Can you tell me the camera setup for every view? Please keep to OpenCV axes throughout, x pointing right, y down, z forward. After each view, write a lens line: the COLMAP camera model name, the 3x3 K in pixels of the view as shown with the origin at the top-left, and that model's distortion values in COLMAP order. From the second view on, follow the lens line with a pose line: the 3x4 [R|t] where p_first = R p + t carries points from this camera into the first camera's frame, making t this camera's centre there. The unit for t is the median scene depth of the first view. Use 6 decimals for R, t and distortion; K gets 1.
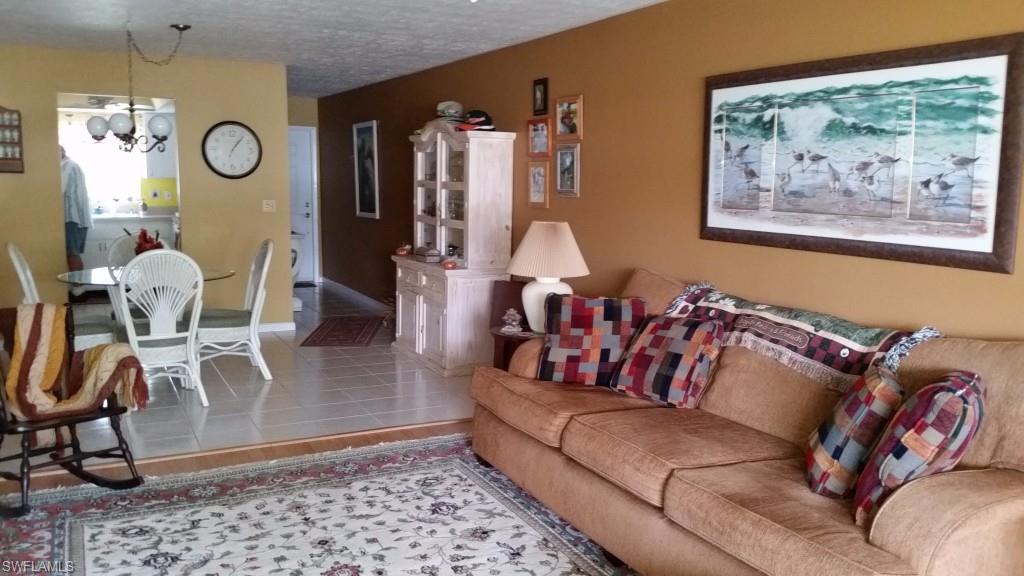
lens RADIAL K [[858.9, 0, 512.7], [0, 858.9, 287.5], [0, 0, 1]] dist [0.005548, -0.015784]
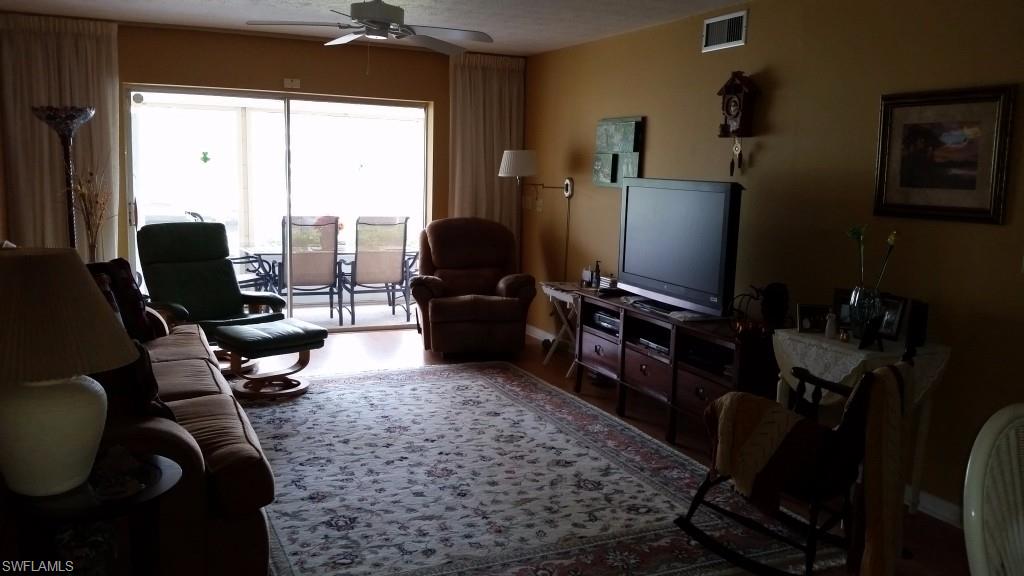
lens RADIAL K [[858.9, 0, 512.9], [0, 858.9, 286.4], [0, 0, 1]] dist [0.005548, -0.015784]
pose [[-0.997971, -0.053391, 0.034695, -0.291830], [-0.041976, 0.961377, 0.272015, -0.252690], [-0.047878, 0.270007, -0.961667, 1.873588]]
